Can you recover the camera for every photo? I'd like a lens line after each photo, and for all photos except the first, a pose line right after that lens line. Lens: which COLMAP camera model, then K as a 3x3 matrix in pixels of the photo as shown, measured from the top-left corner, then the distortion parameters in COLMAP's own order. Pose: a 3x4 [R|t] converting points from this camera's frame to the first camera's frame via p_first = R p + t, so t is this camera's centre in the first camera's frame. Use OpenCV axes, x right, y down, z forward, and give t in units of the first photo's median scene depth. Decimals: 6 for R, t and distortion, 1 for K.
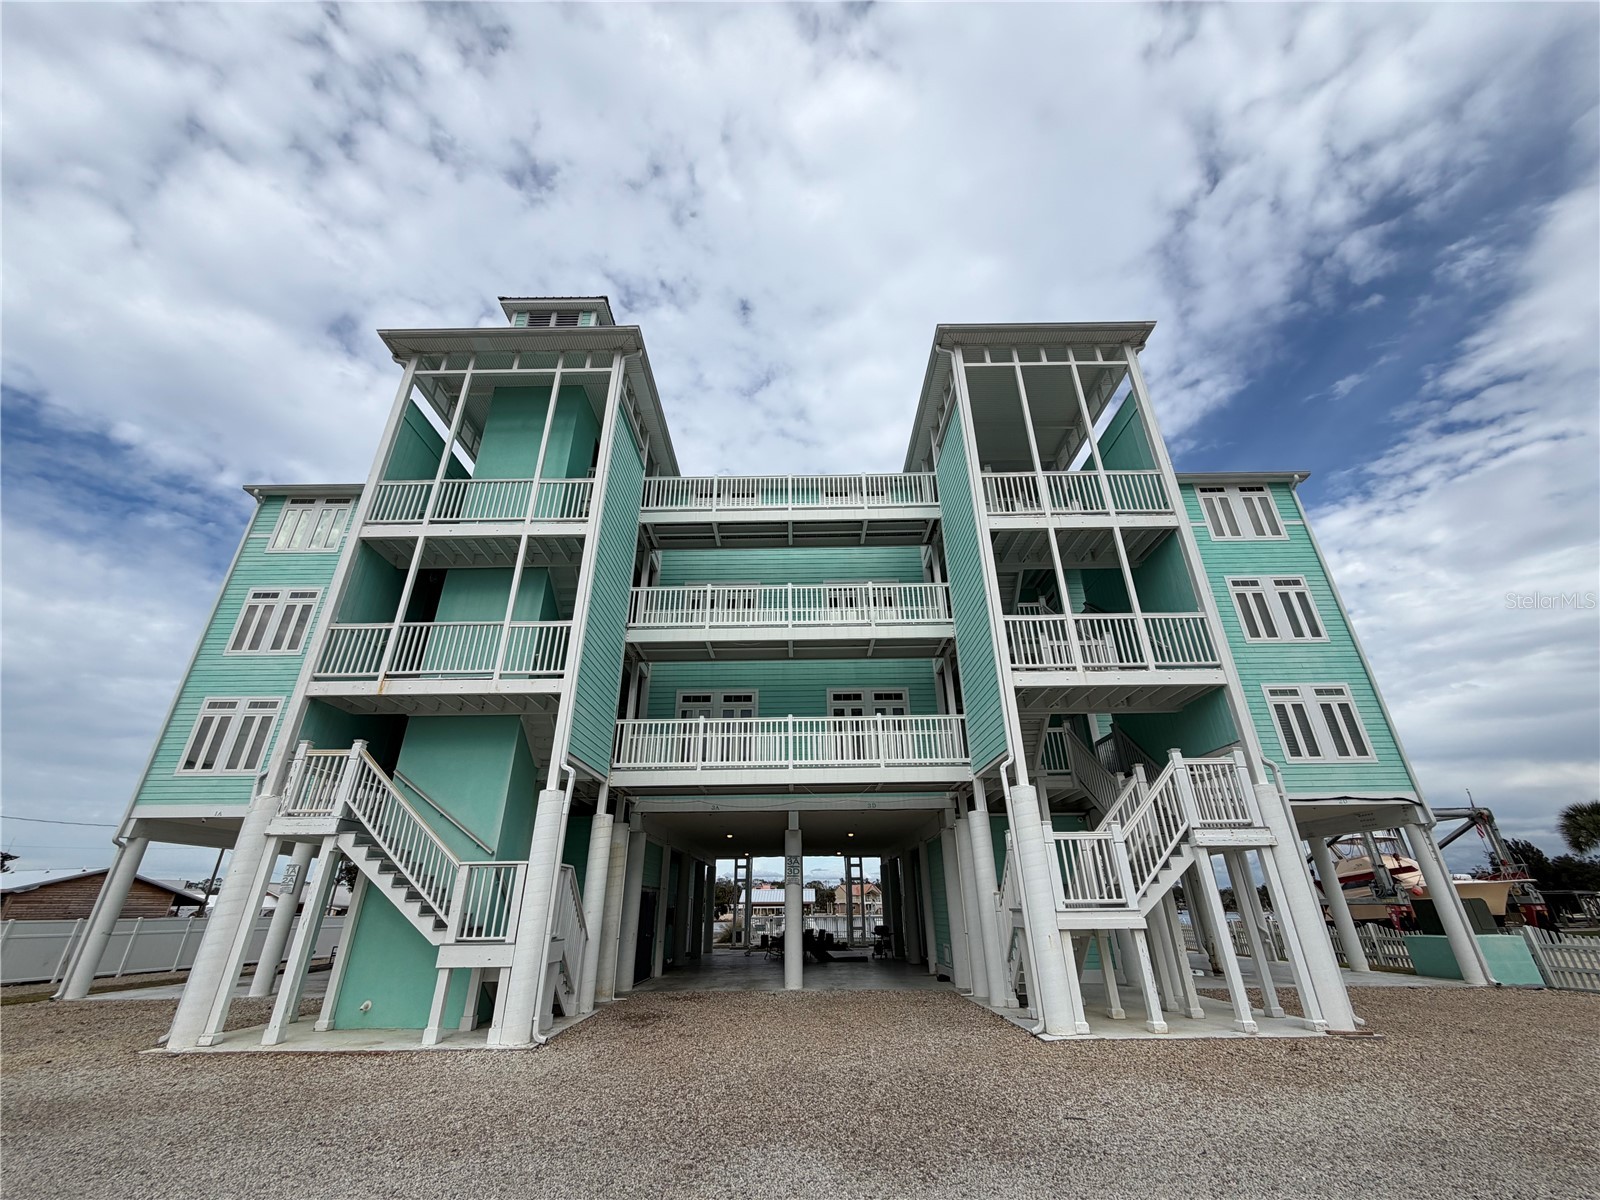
lens RADIAL K [[642.0, 0, 801.3], [0, 642.0, 599.1], [0, 0, 1]] dist [0.004209, 0.000085]
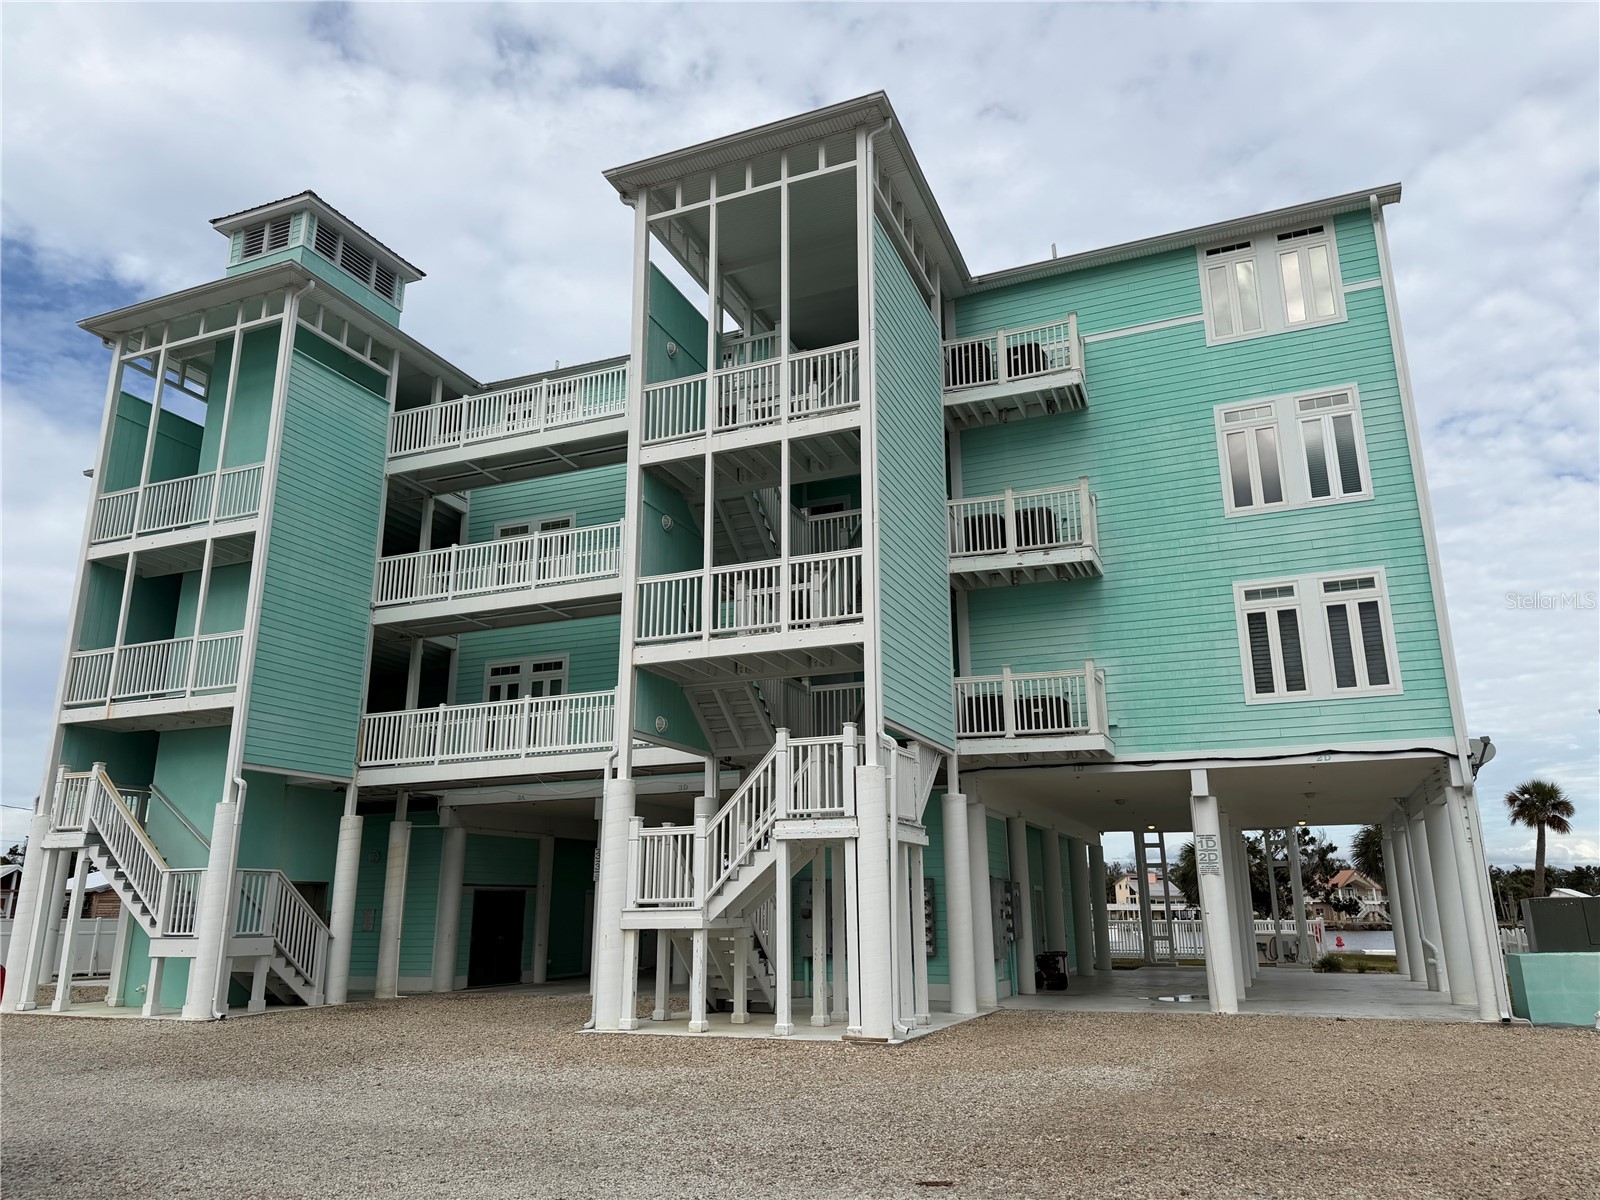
lens RADIAL K [[1136.6, 0, 795.5], [0, 1136.6, 603.8], [0, 0, 1]] dist [0.057226, -0.040025]
pose [[0.921848, -0.096177, -0.375429, 0.942308], [0.164050, 0.974488, 0.153171, -0.118650], [0.351119, -0.202790, 0.914107, -0.248904]]
